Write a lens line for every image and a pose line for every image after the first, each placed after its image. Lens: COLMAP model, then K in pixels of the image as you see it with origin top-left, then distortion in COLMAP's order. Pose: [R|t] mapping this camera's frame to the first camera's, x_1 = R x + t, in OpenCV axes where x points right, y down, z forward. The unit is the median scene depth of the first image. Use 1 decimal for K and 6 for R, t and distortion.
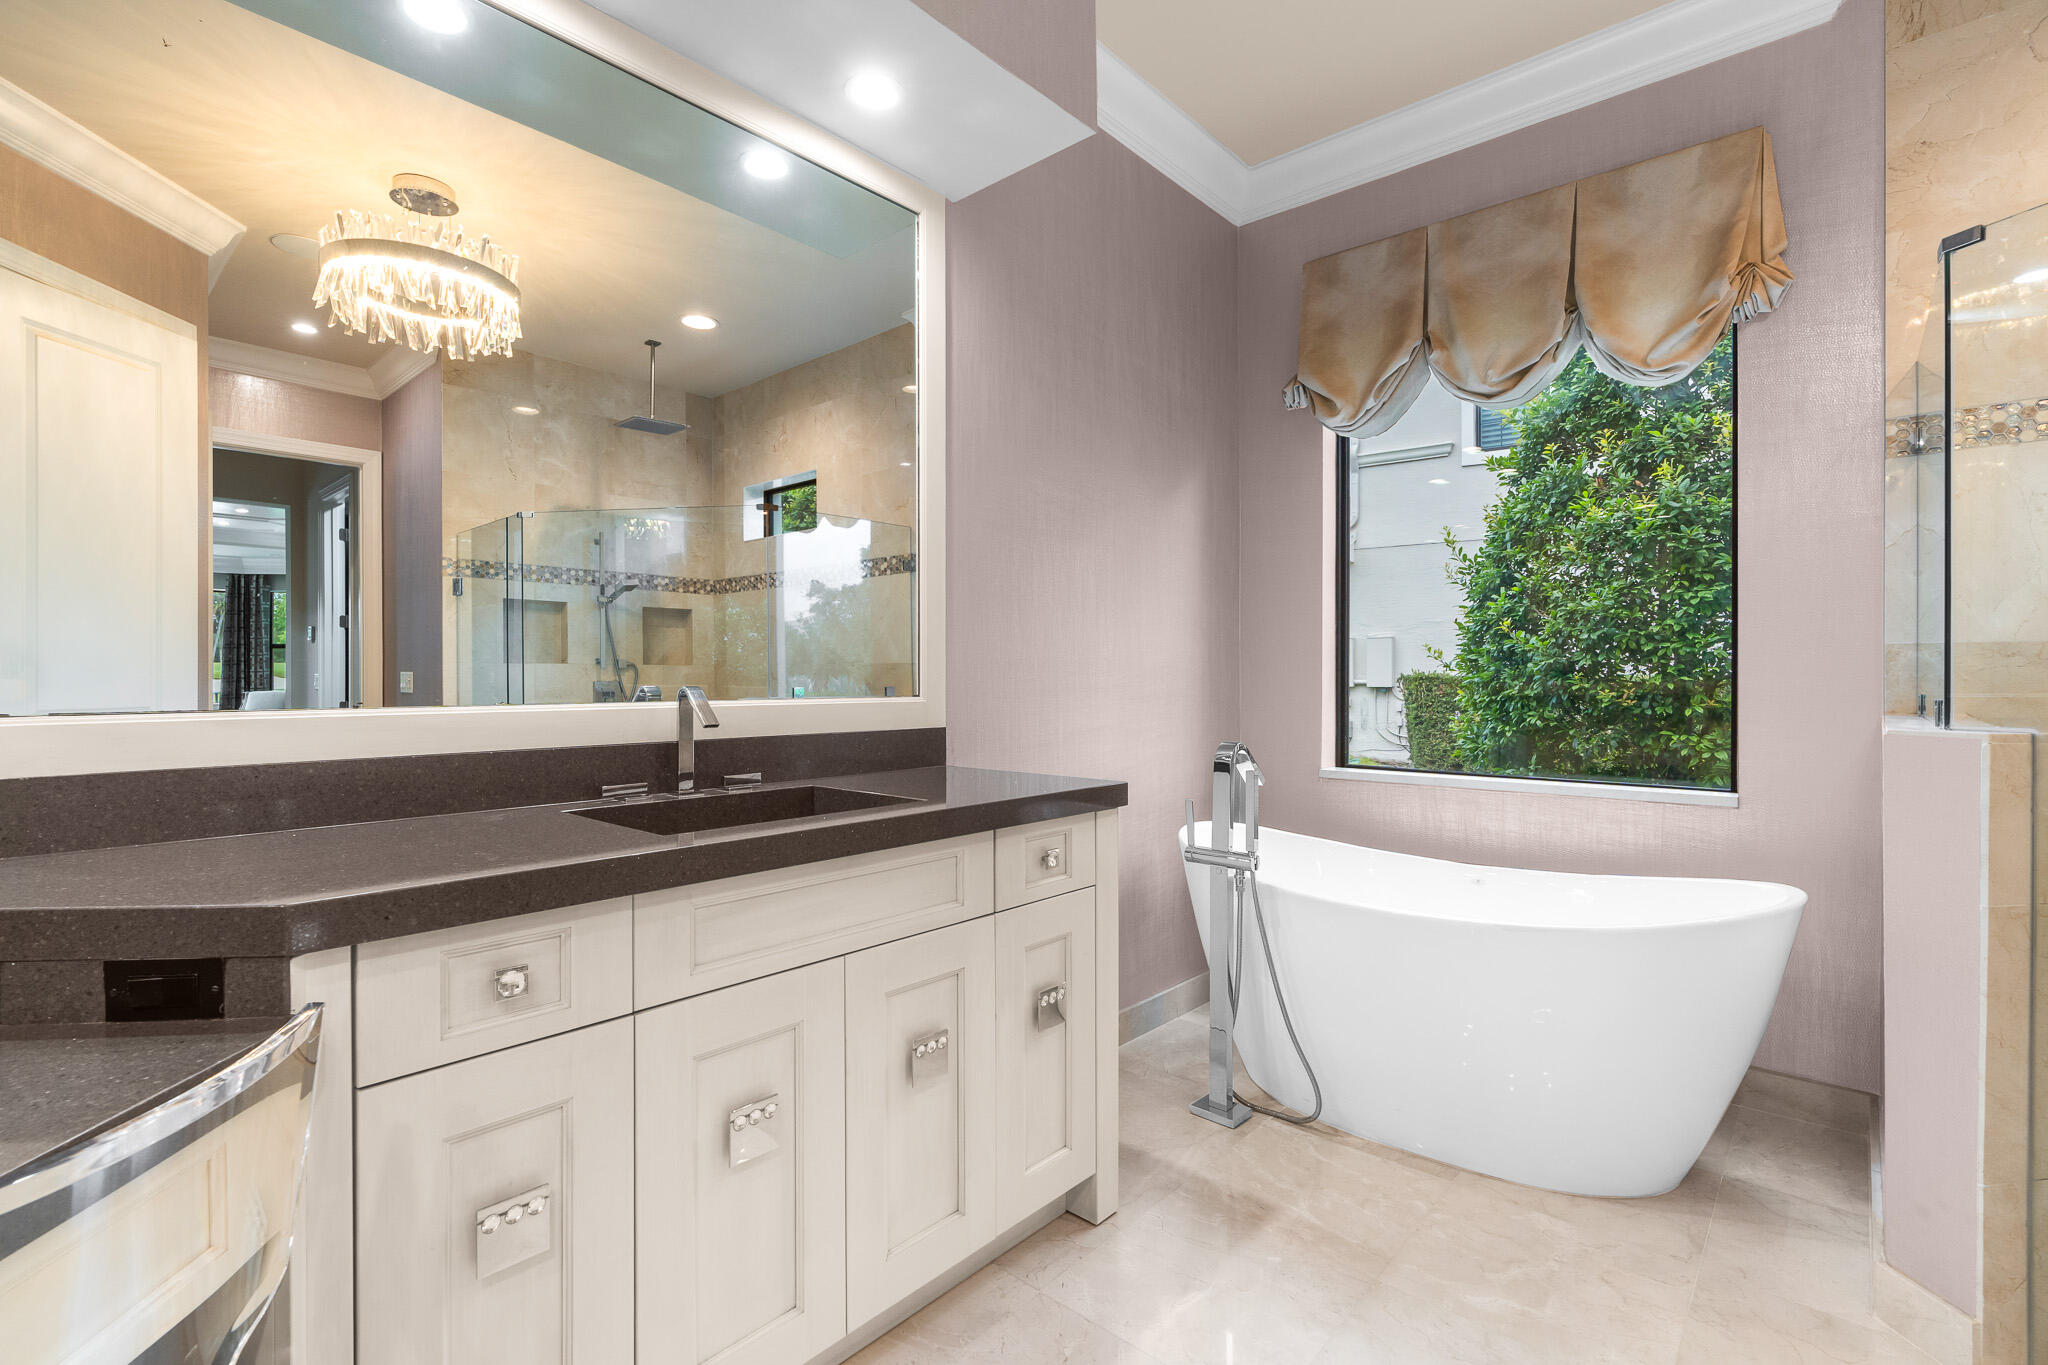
lens RADIAL K [[921.9, 0, 1020.2], [0, 921.9, 679.1], [0, 0, 1]] dist [-0.010832, 0.004458]
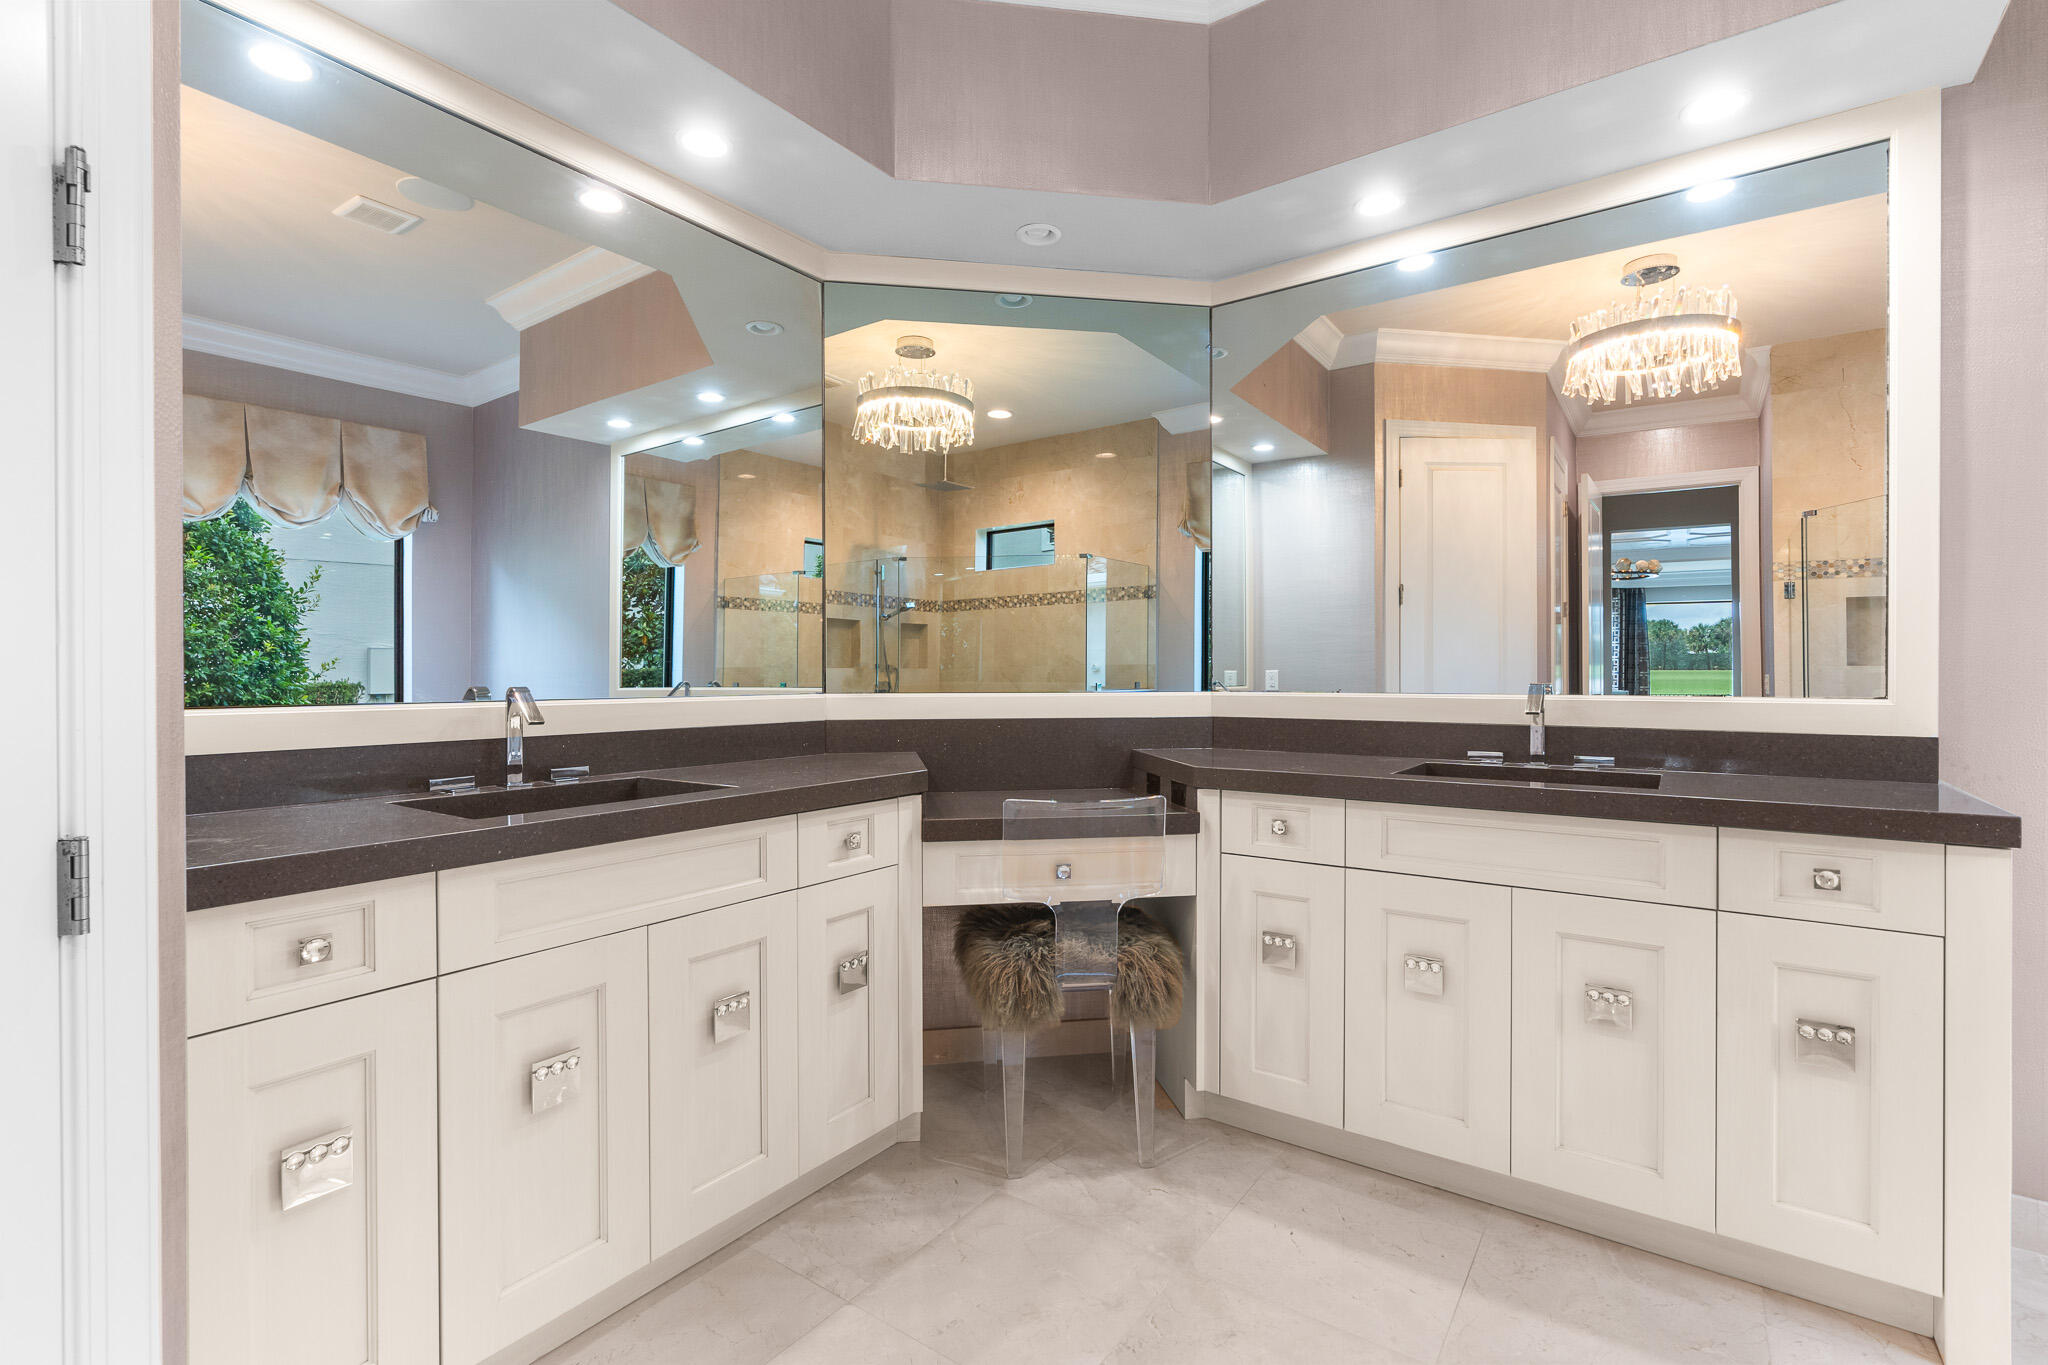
lens RADIAL K [[924.2, 0, 1020.5], [0, 924.2, 681.3], [0, 0, 1]] dist [-0.010117, 0.004738]
pose [[0.107634, 0.004507, -0.994180, 0.806511], [-0.001633, 0.999989, 0.004357, -0.000283], [0.994189, 0.001155, 0.107640, 0.119905]]
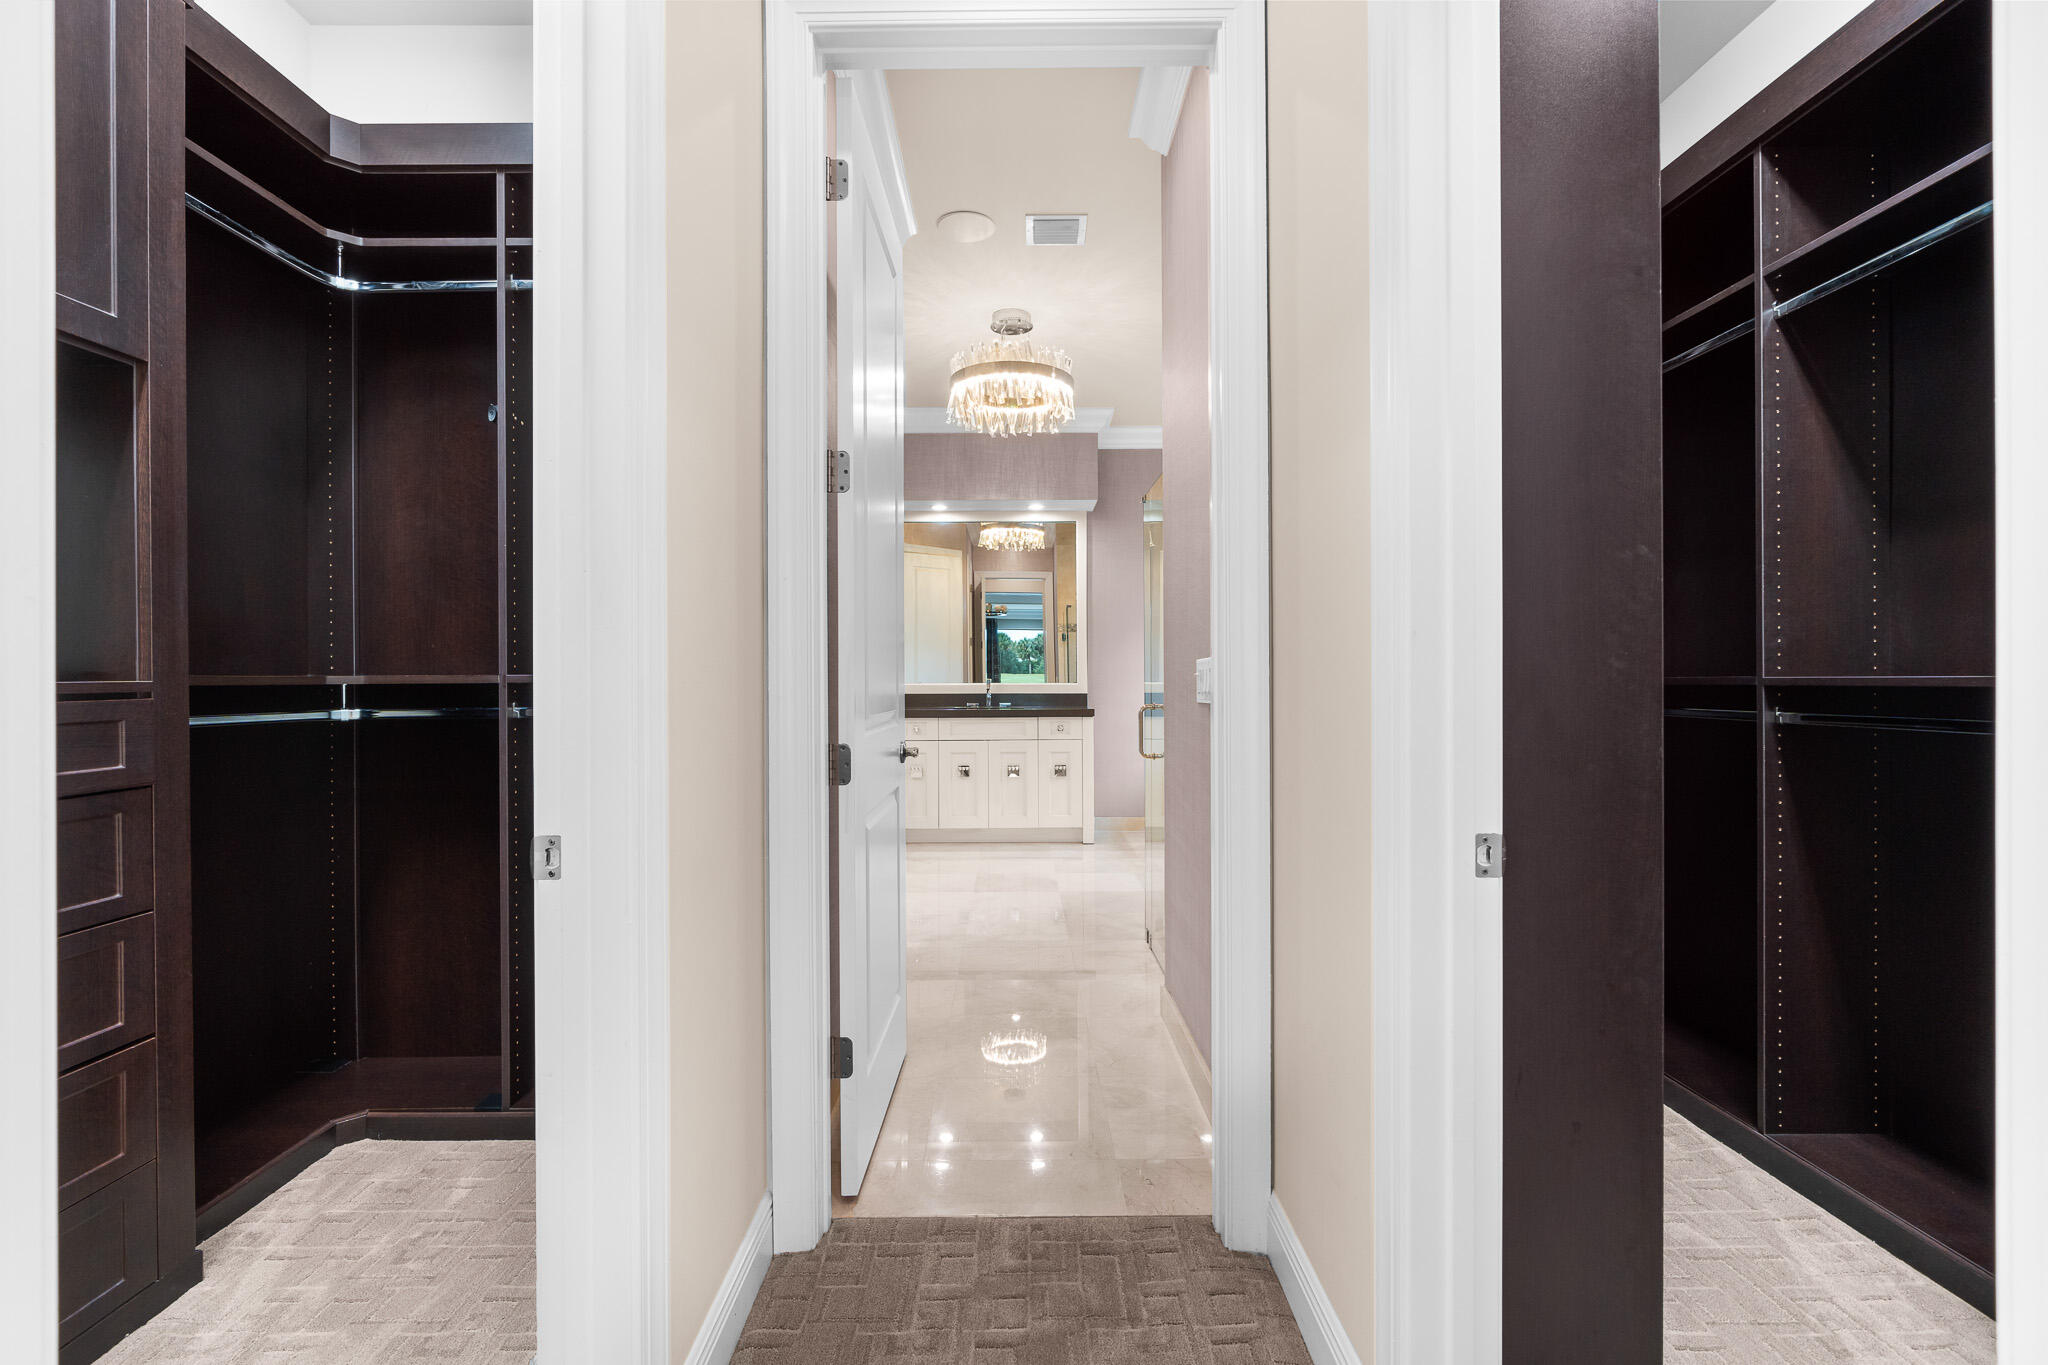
lens RADIAL K [[924.2, 0, 1020.5], [0, 924.2, 681.3], [0, 0, 1]] dist [-0.010117, 0.004738]
pose [[0.674289, 0.001314, -0.738466, 2.430438], [0.002704, 0.999987, 0.004249, 0.000898], [0.738462, -0.004862, 0.674277, -1.422076]]
